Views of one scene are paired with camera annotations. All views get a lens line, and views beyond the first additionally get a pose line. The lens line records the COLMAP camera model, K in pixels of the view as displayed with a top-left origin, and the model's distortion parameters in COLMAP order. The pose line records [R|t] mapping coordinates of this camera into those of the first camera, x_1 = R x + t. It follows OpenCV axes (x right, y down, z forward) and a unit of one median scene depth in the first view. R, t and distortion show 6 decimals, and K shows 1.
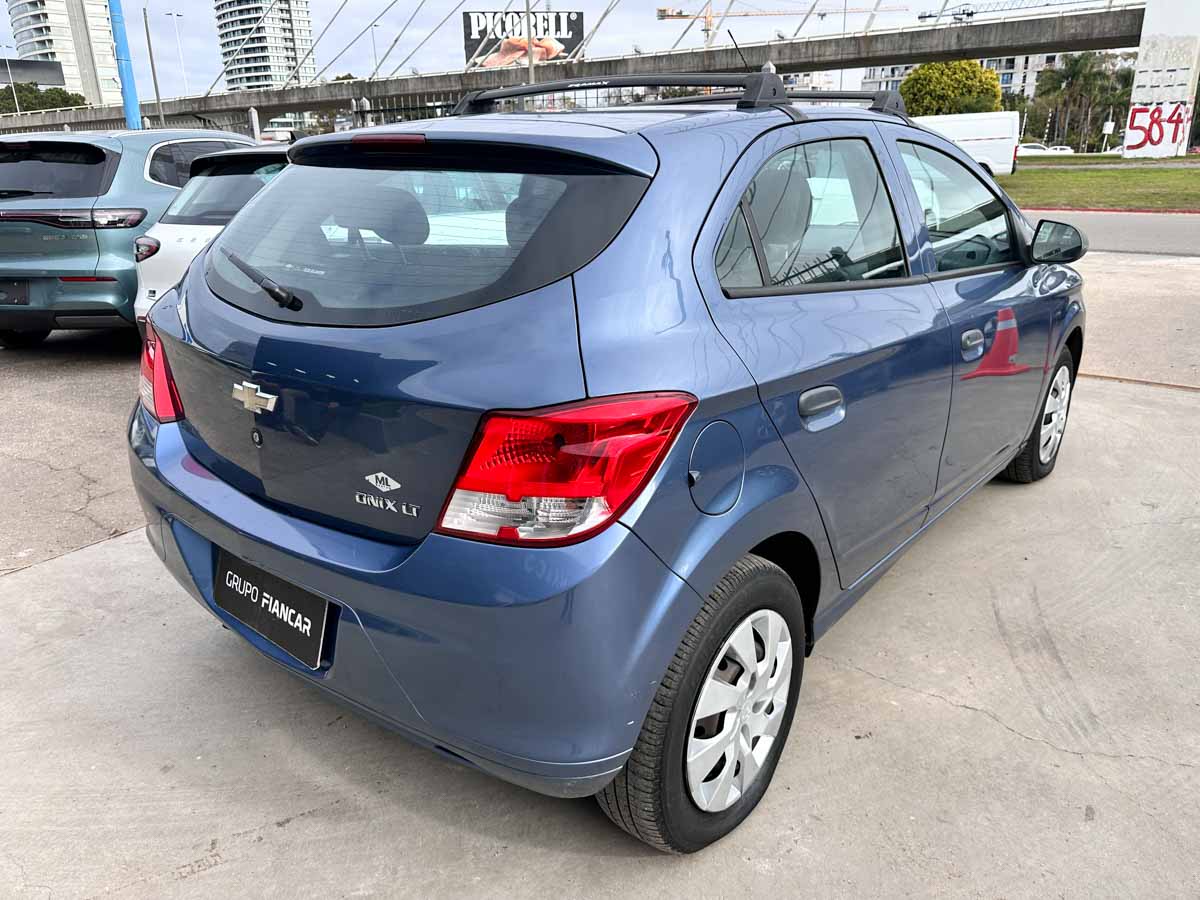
lens RADIAL K [[865.2, 0, 600.0], [0, 865.2, 450.0], [0, 0, 1]] dist [-0.000075, -0.008563]
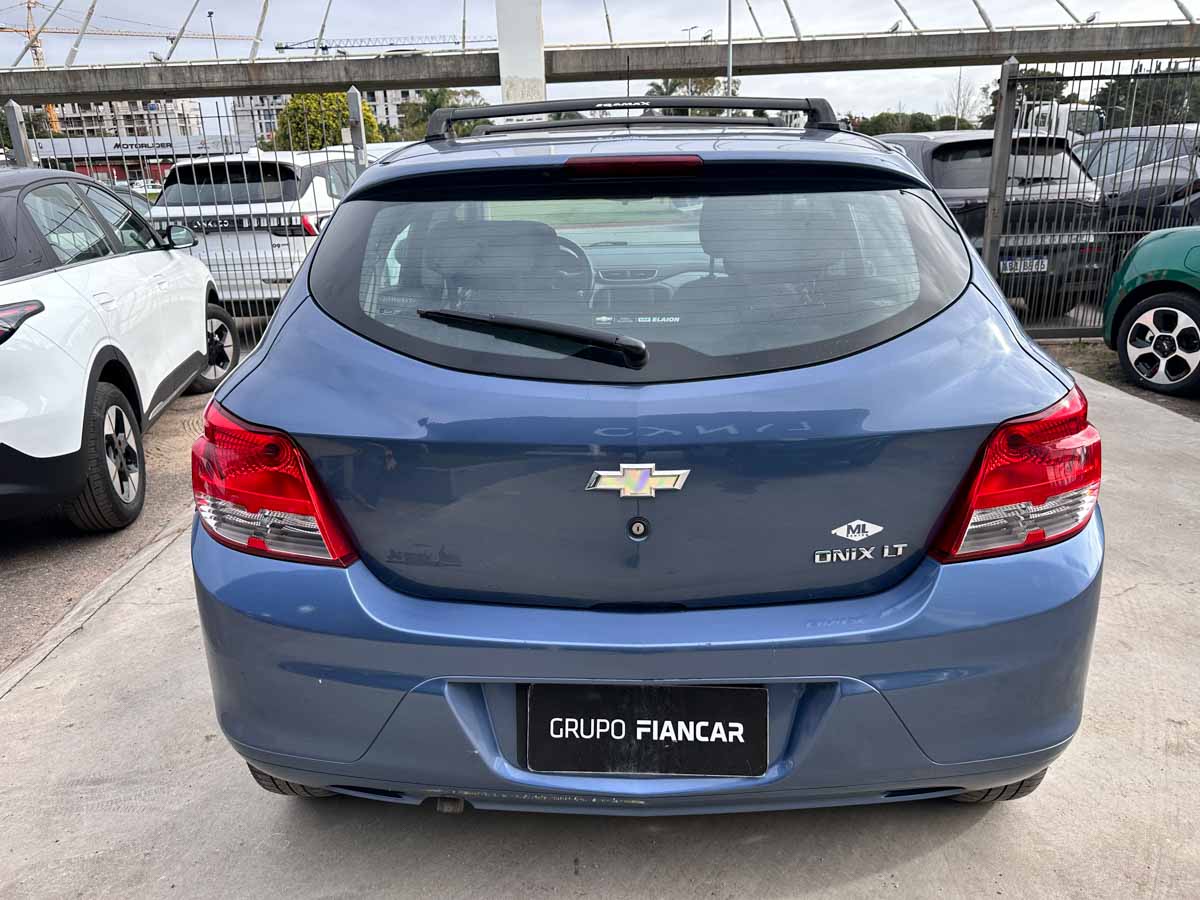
lens RADIAL K [[861.2, 0, 600.0], [0, 861.2, 450.0], [0, 0, 1]] dist [0.003695, -0.001307]
pose [[0.787019, -0.202921, 0.582601, -0.591906], [0.219403, 0.974682, 0.043099, -0.087757], [-0.576596, 0.093905, 0.811615, 0.244958]]
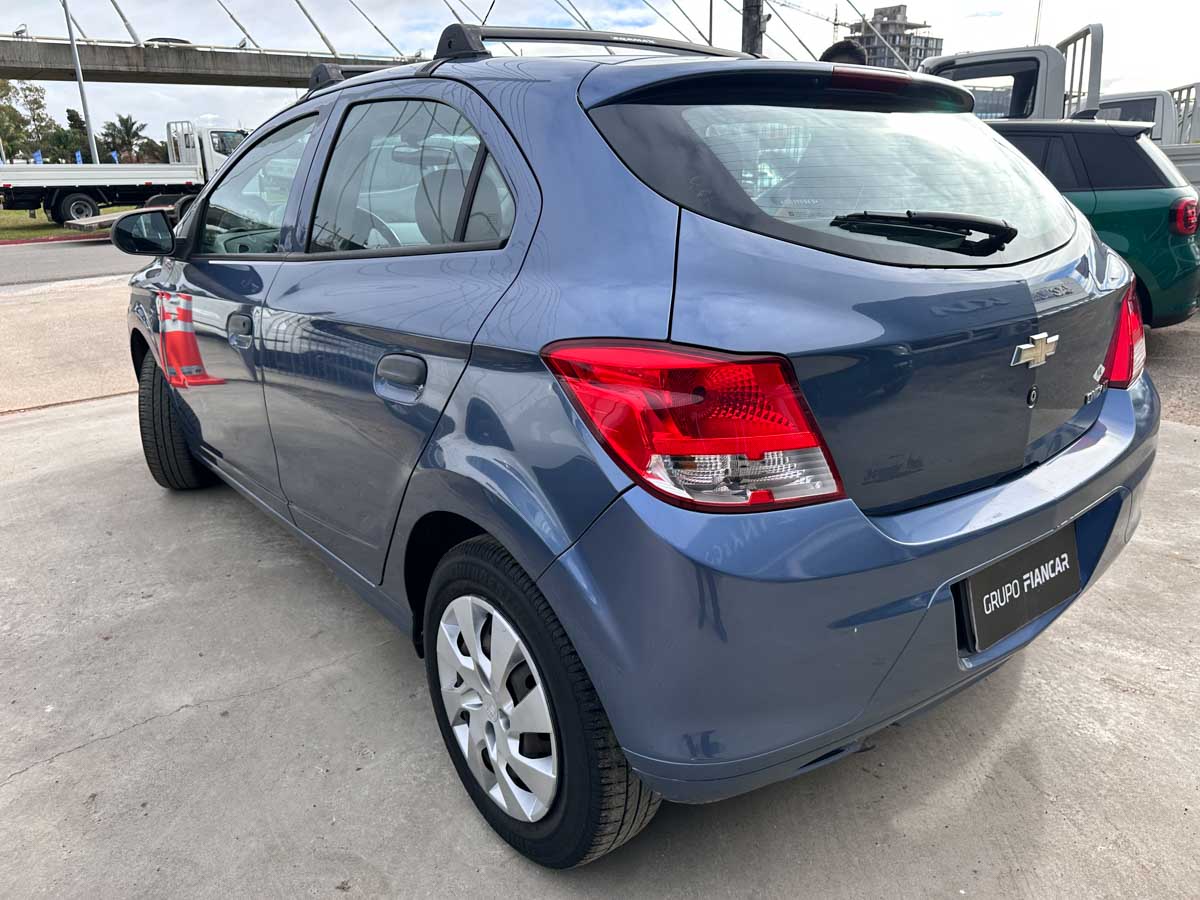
lens RADIAL K [[853.6, 0, 600.0], [0, 853.6, 450.0], [0, 0, 1]] dist [-0.004009, -0.002532]
pose [[0.203482, -0.296399, 0.933136, -0.891549], [0.334165, 0.916870, 0.218363, -0.205852], [-0.920287, 0.267389, 0.285613, 0.792981]]
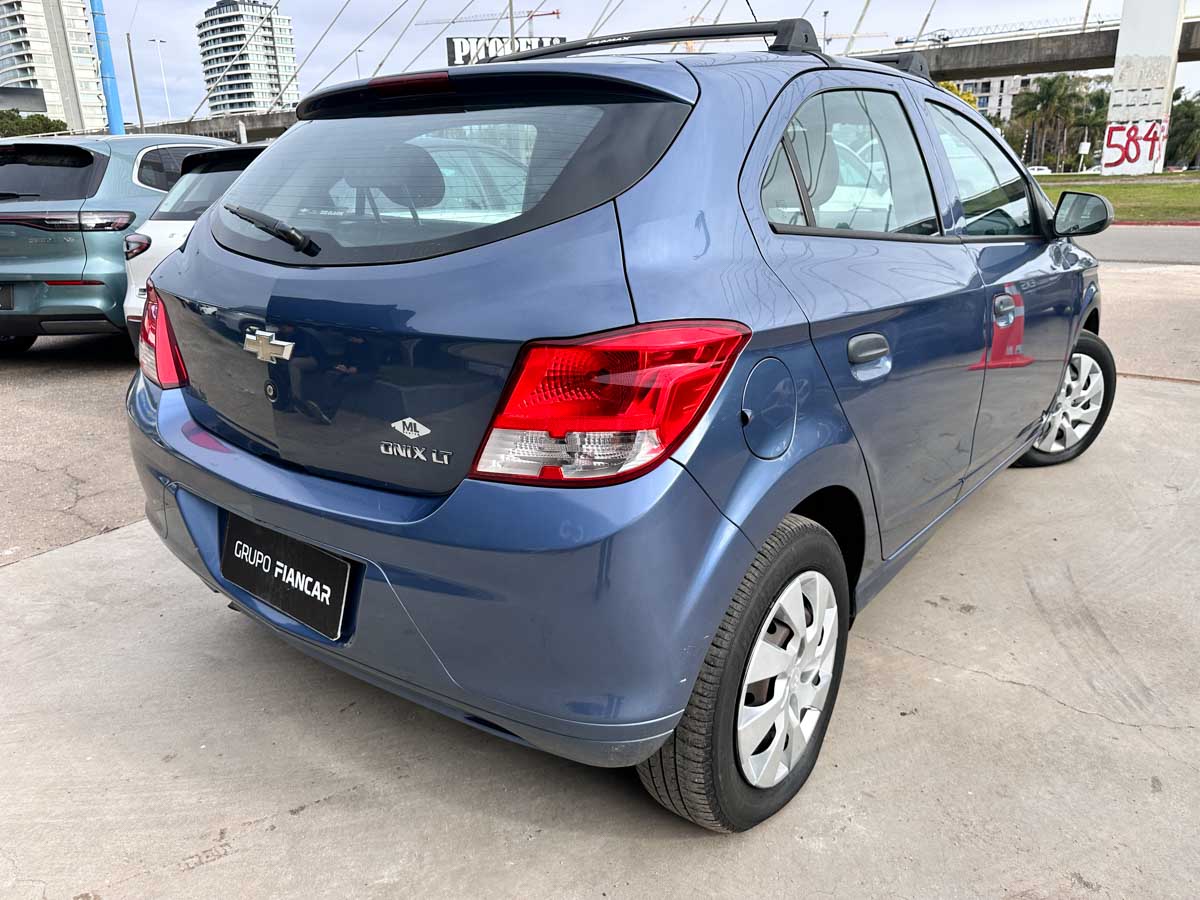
lens RADIAL K [[867.1, 0, 600.0], [0, 867.1, 450.0], [0, 0, 1]] dist [-0.003882, -0.004642]
pose [[0.999803, -0.010955, 0.016564, -0.038176], [0.011393, 0.999581, -0.026616, 0.052778], [-0.016265, 0.026799, 0.999508, 0.040281]]
